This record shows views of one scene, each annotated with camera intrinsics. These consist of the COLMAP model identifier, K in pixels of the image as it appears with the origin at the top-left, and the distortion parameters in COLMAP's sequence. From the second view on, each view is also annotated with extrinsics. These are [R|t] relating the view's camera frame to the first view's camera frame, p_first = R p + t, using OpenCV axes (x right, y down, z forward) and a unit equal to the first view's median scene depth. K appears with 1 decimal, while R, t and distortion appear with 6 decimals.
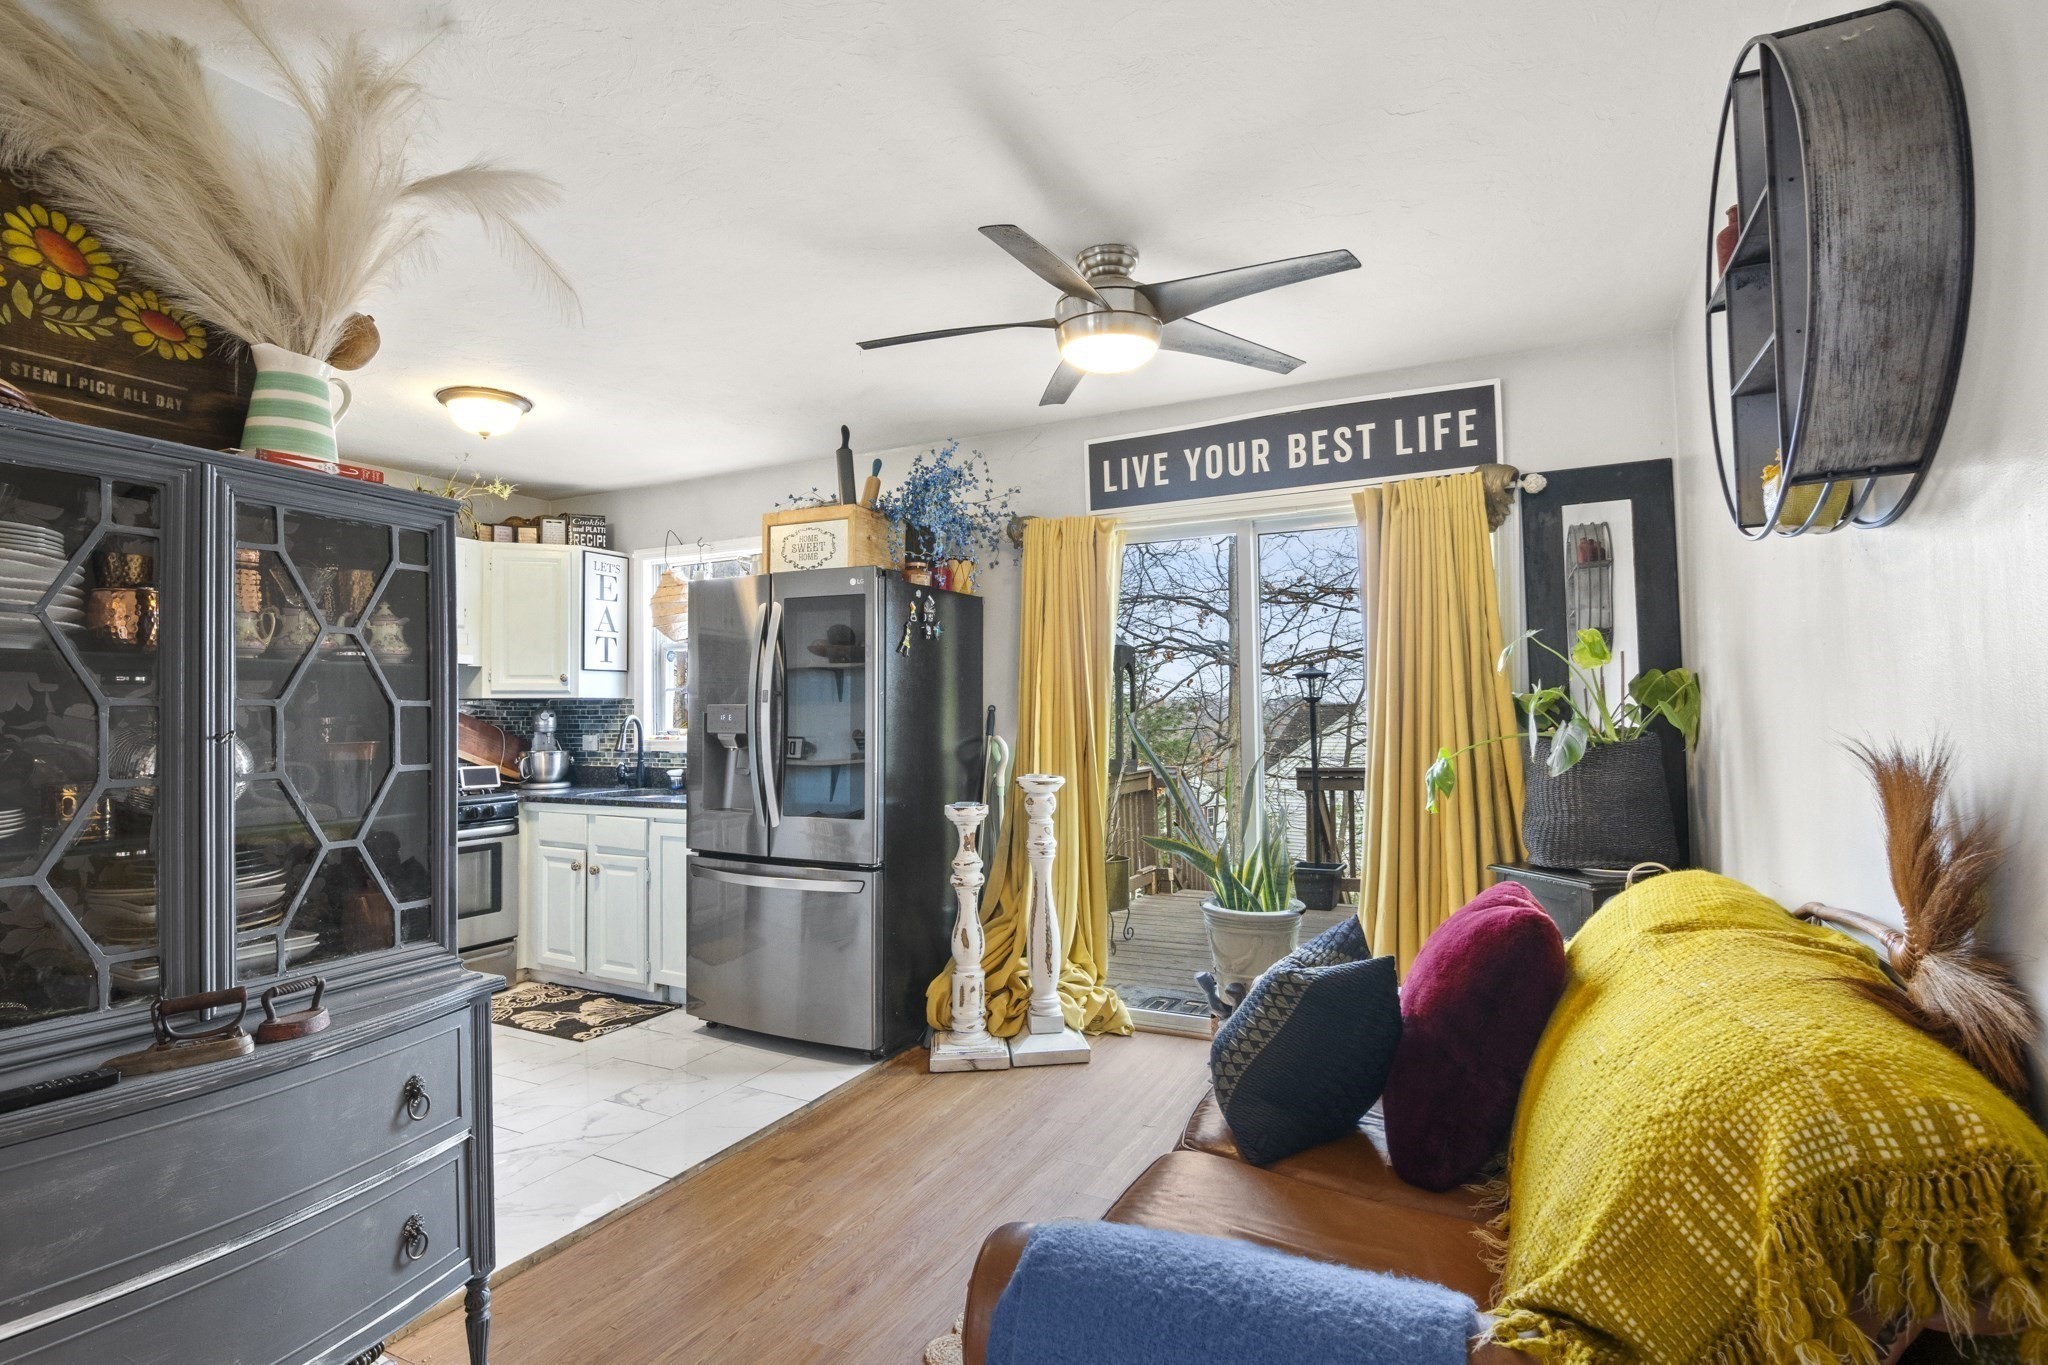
lens RADIAL K [[1022.3, 0, 1028.3], [0, 1022.3, 684.5], [0, 0, 1]] dist [-0.020330, -0.001777]
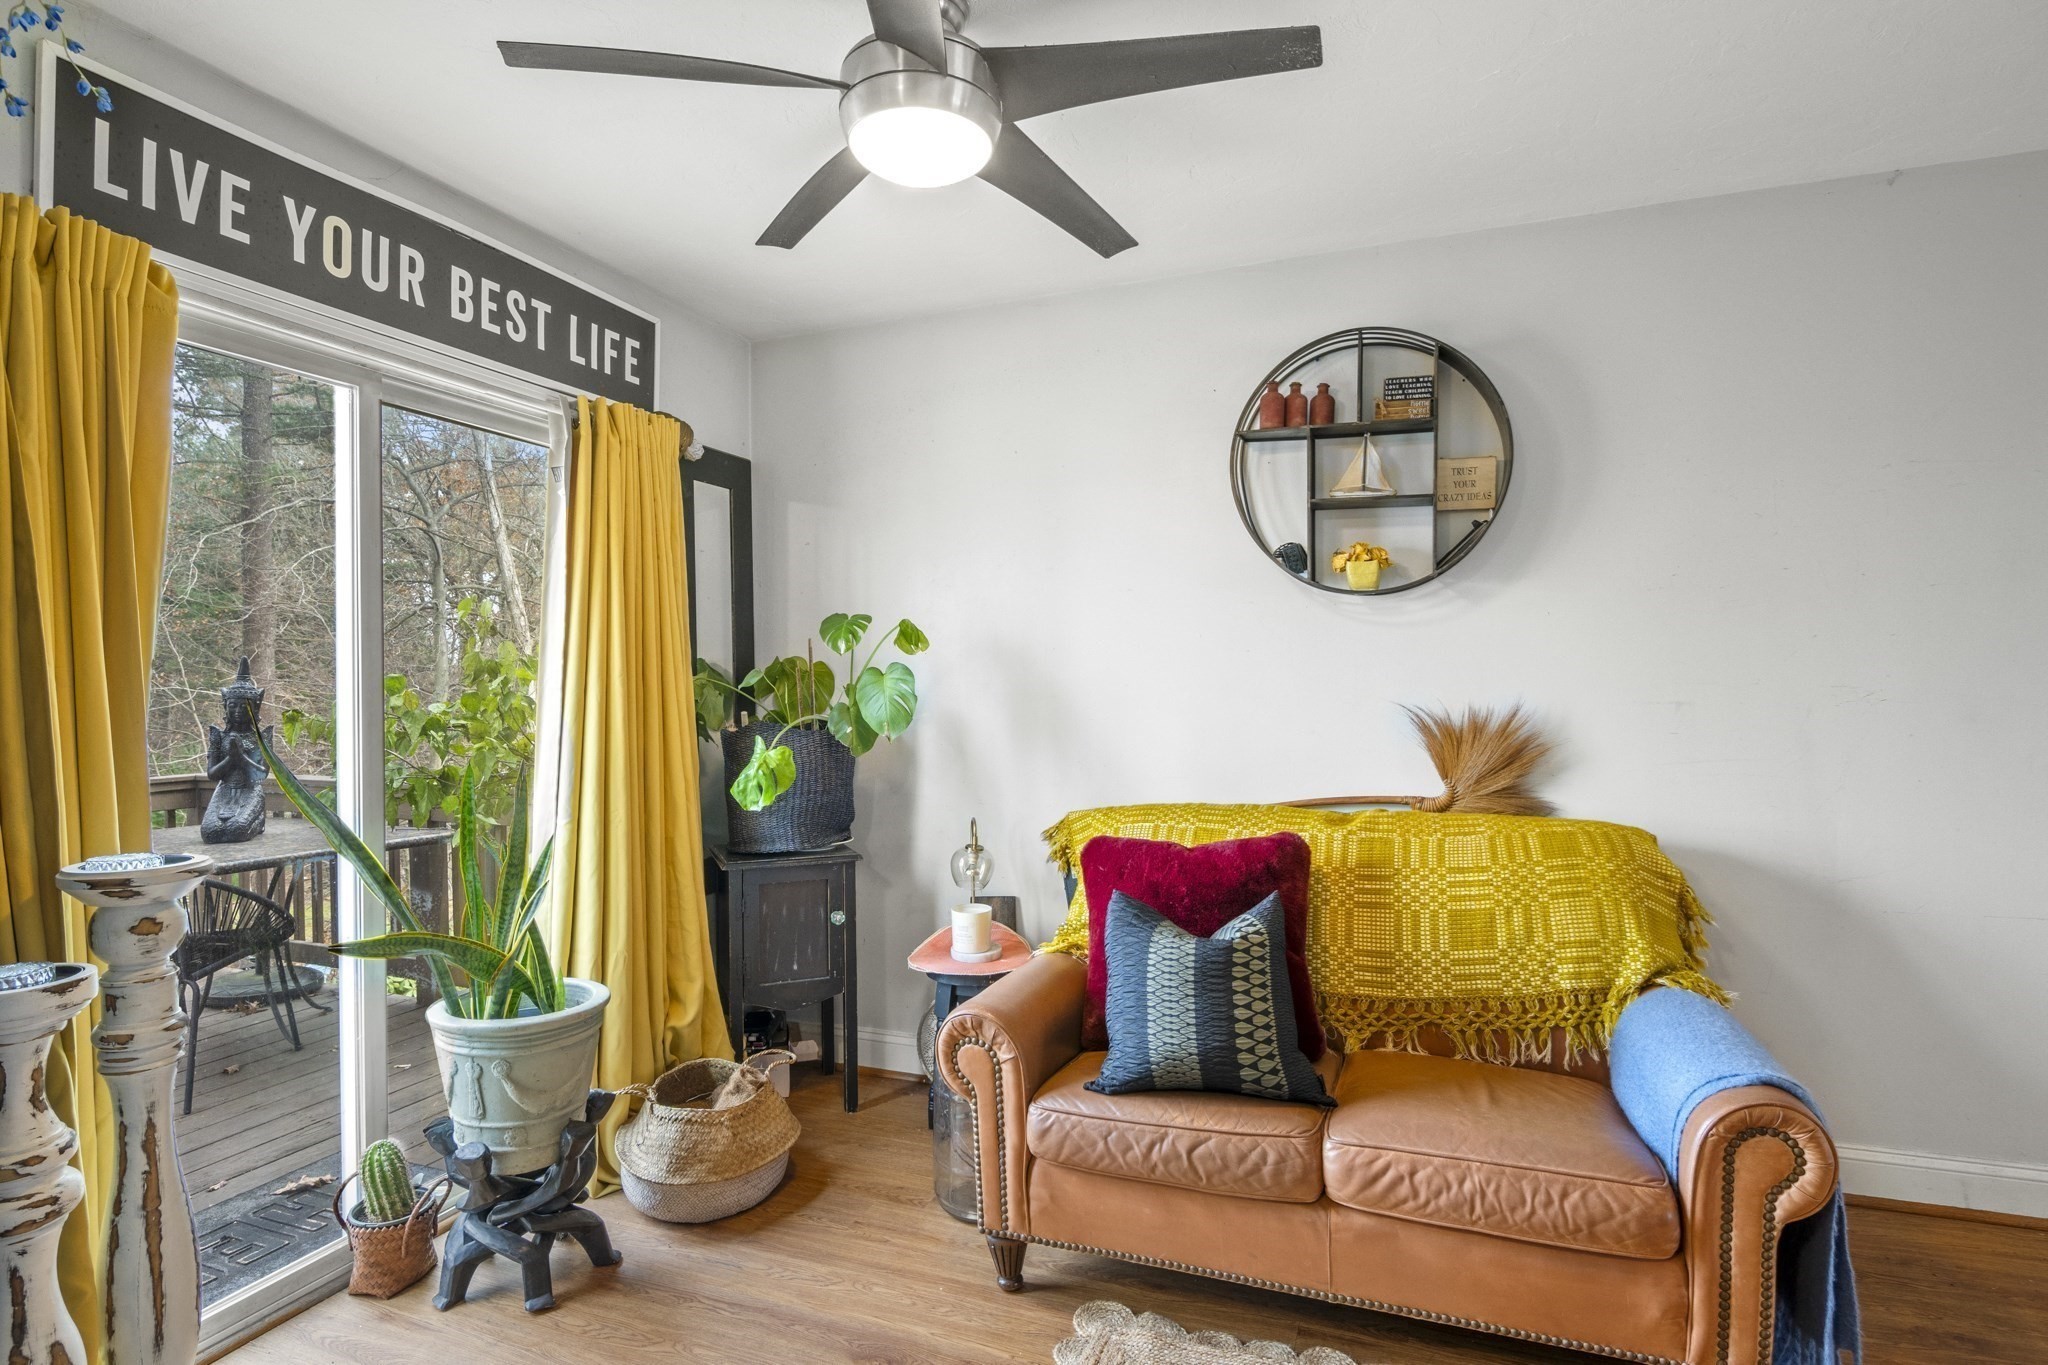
lens RADIAL K [[1022.3, 0, 1042.3], [0, 1022.3, 676.8], [0, 0, 1]] dist [-0.020330, -0.001777]
pose [[-0.092991, 0.020727, 0.995451, -0.415862], [-0.017222, 0.999600, -0.022422, 0.022085], [-0.995518, -0.019229, -0.092597, 0.702384]]
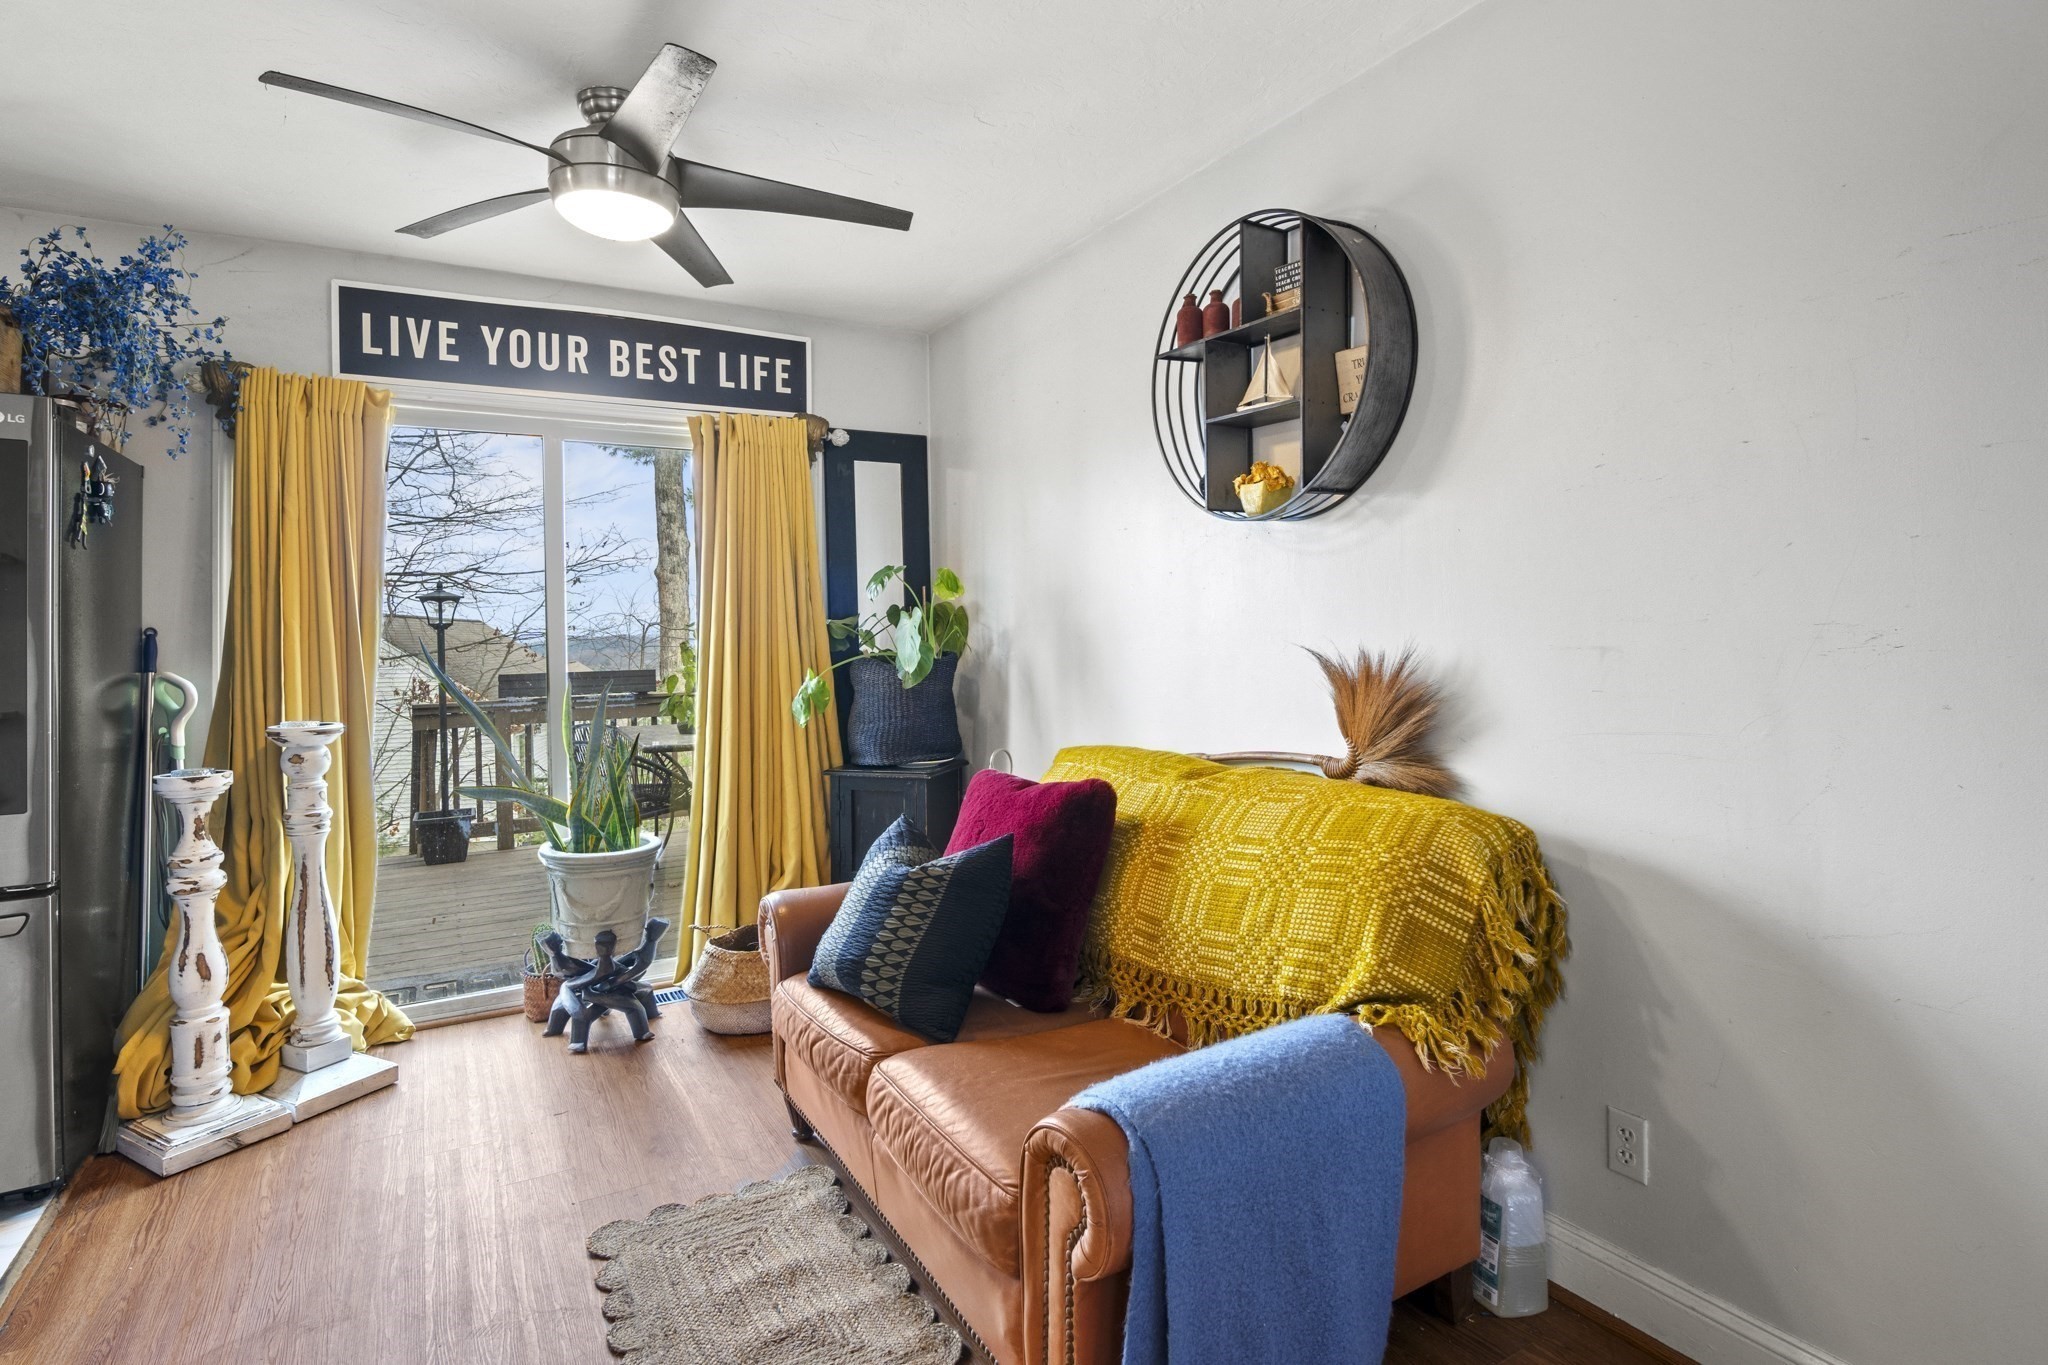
lens RADIAL K [[1022.3, 0, 1043.8], [0, 1022.3, 631.7], [0, 0, 1]] dist [-0.020330, -0.001777]
pose [[0.537882, 0.005015, 0.843005, -0.322134], [-0.017239, 0.999839, 0.005051, 0.010980], [-0.842844, -0.017250, 0.537882, 0.165155]]
